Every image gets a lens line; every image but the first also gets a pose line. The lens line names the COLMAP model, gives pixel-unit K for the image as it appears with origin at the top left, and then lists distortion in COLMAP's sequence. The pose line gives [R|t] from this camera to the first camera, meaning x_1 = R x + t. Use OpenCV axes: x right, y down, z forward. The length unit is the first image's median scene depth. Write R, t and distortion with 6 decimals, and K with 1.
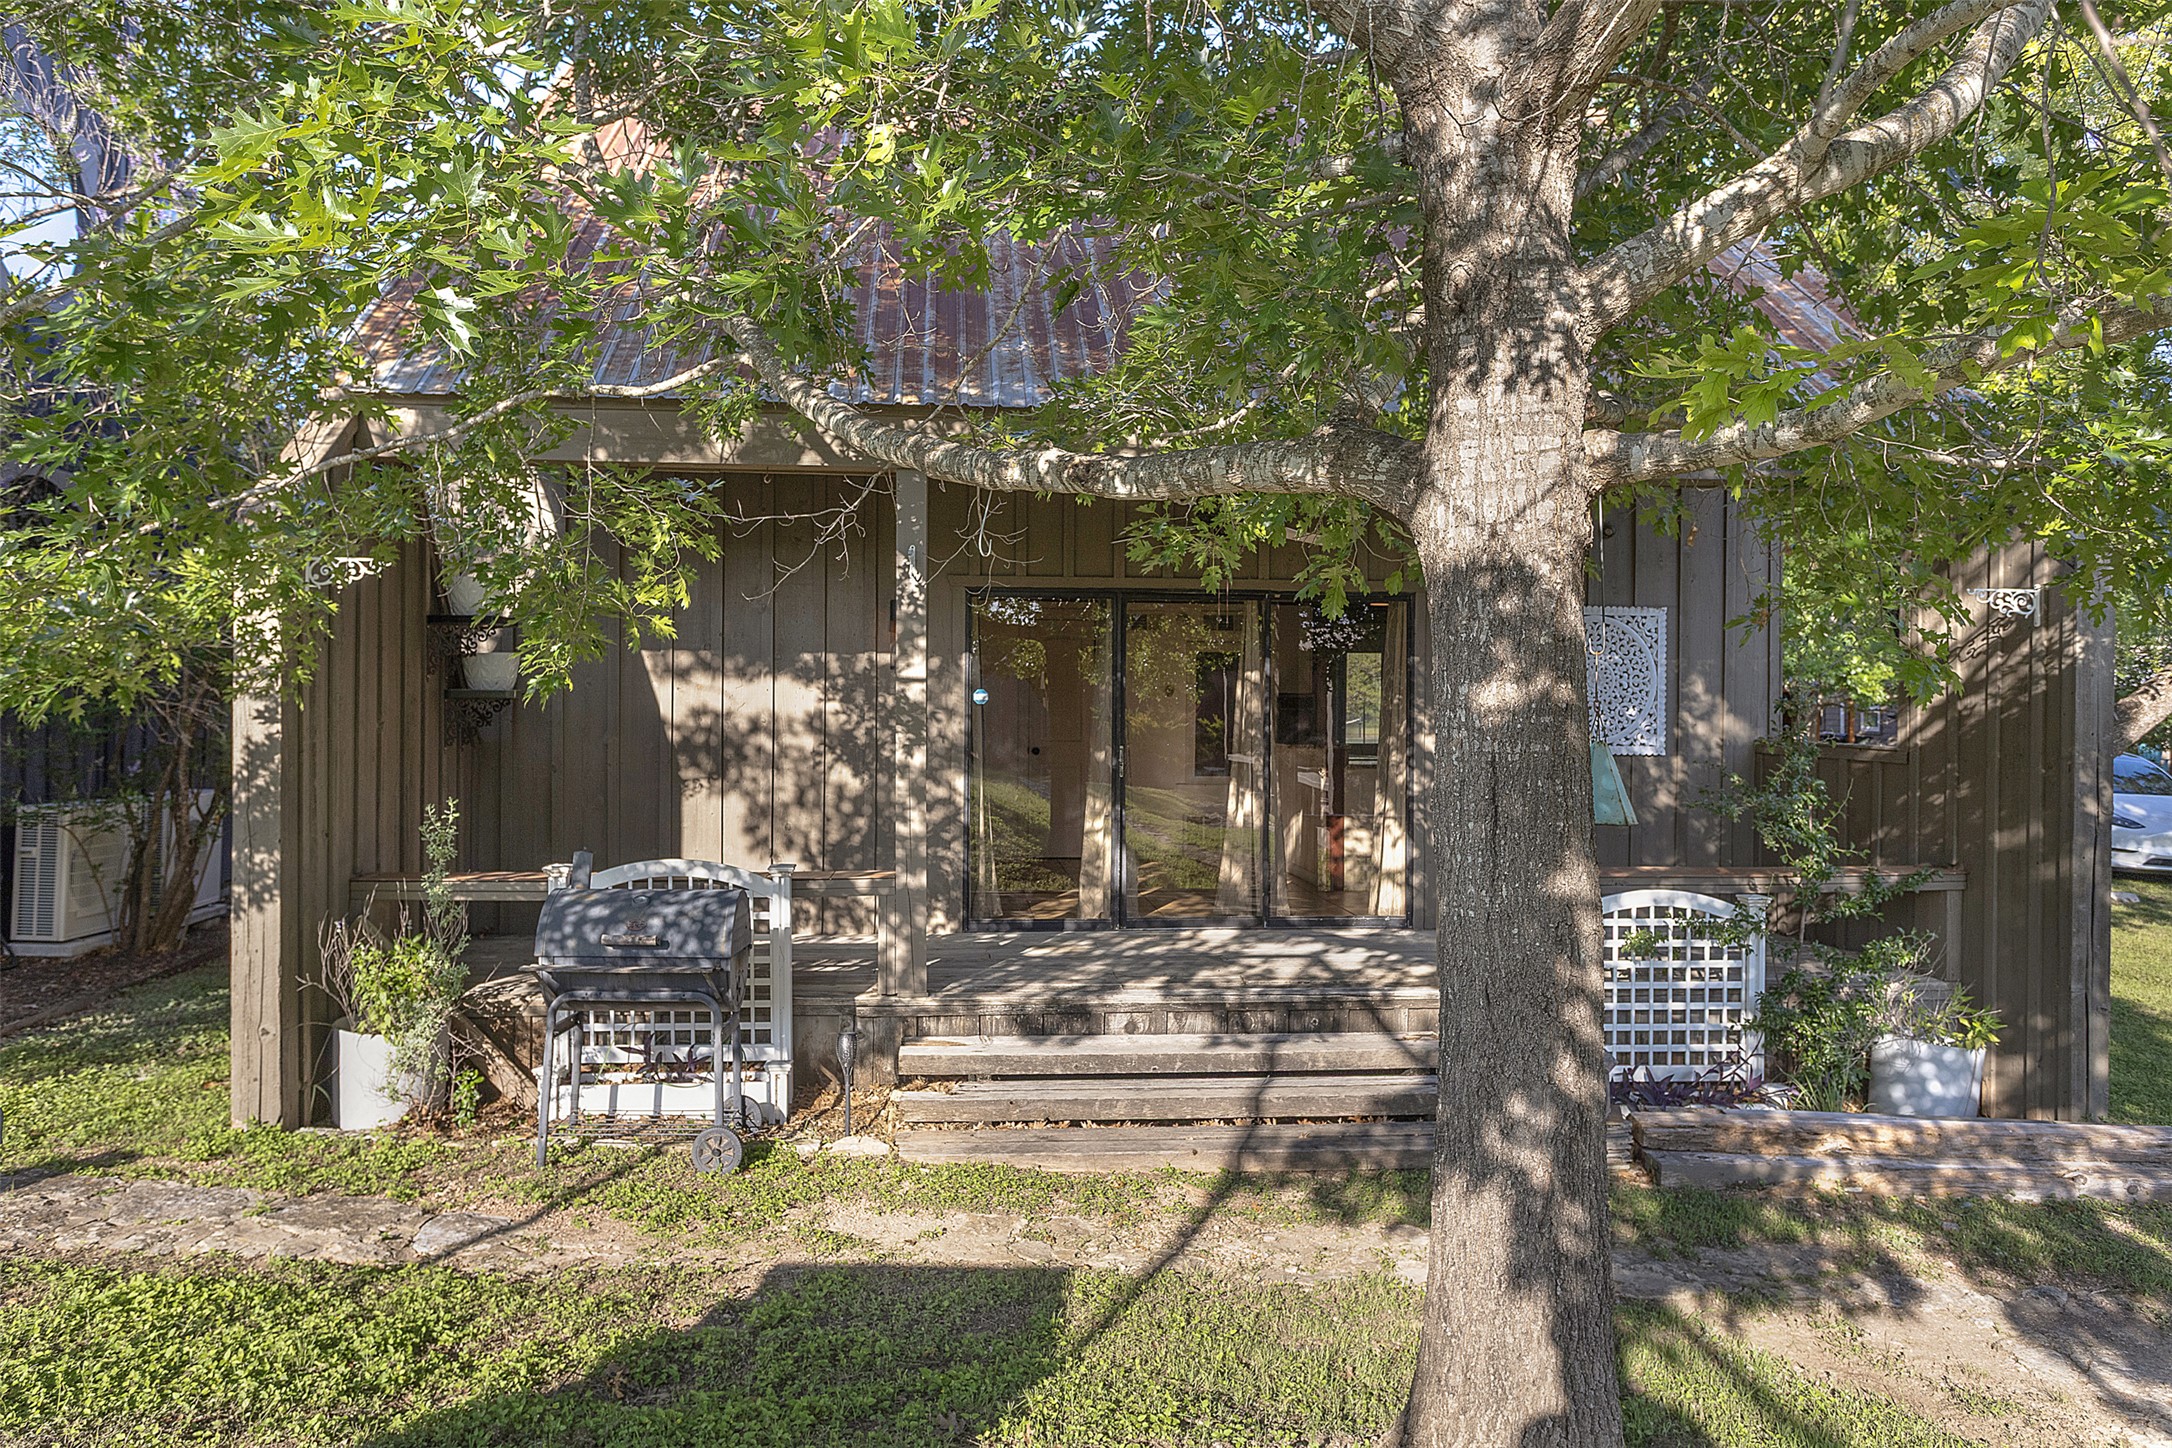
lens RADIAL K [[1492.6, 0, 1085.4], [0, 1492.6, 718.7], [0, 0, 1]] dist [0.018807, 0.001061]
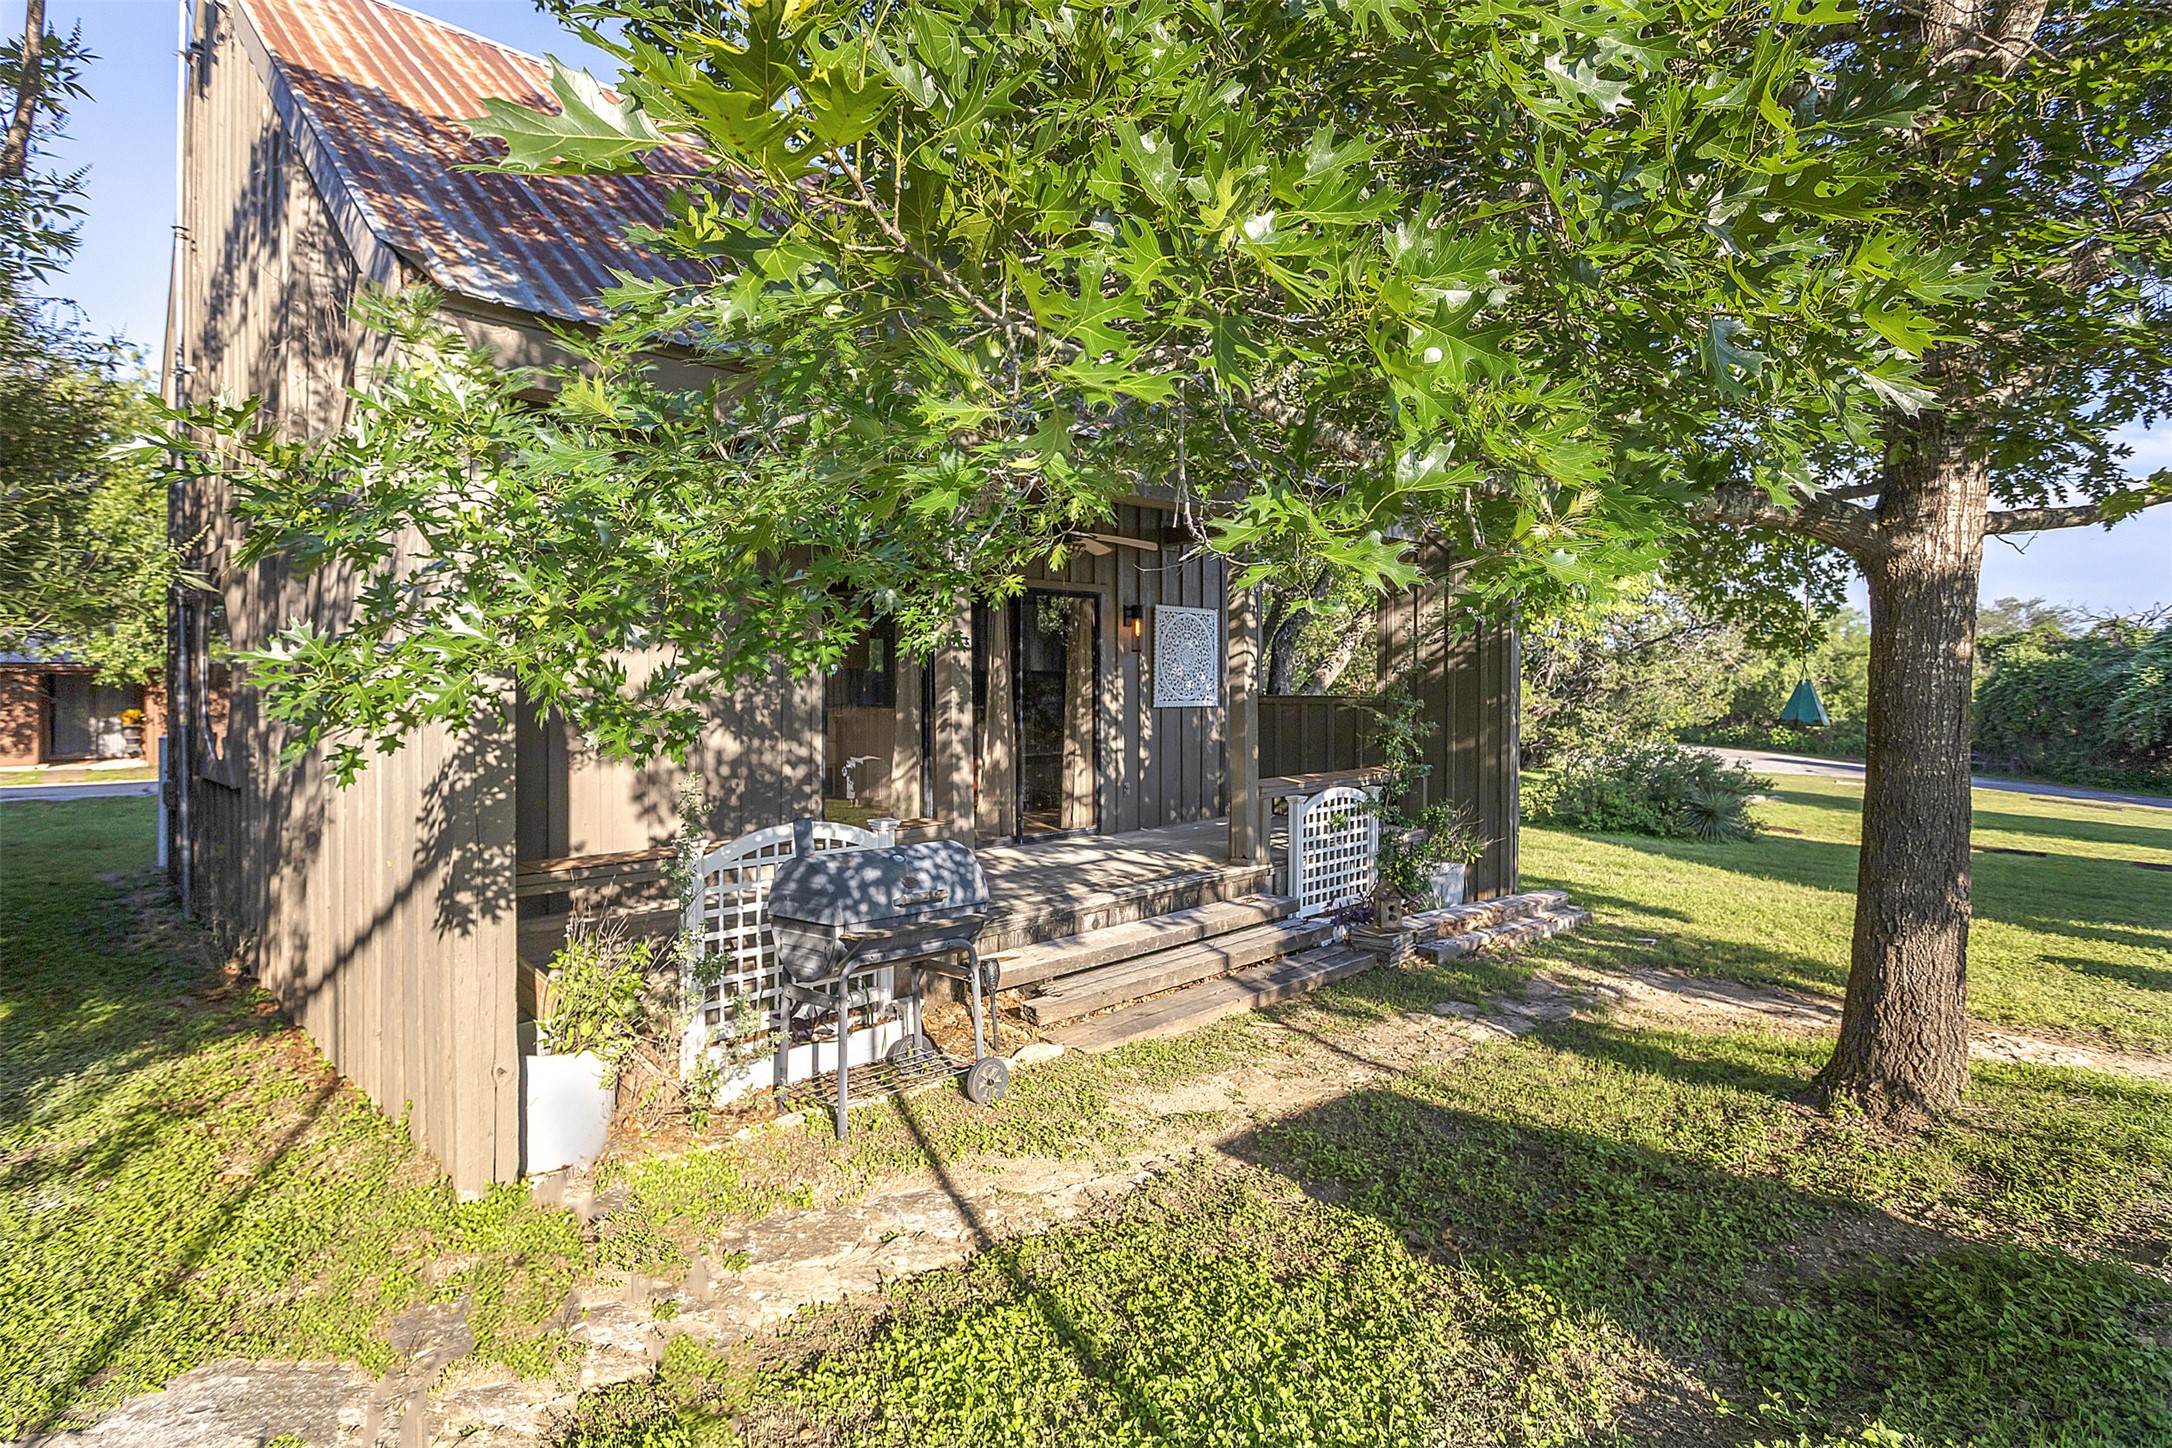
lens RADIAL K [[1110.0, 0, 1086.7], [0, 1110.0, 708.5], [0, 0, 1]] dist [-0.018226, -0.000146]
pose [[0.747148, -0.020721, 0.664334, -0.592658], [0.014292, 0.999784, 0.015110, 0.009264], [-0.664504, -0.001795, 0.747283, 0.301178]]
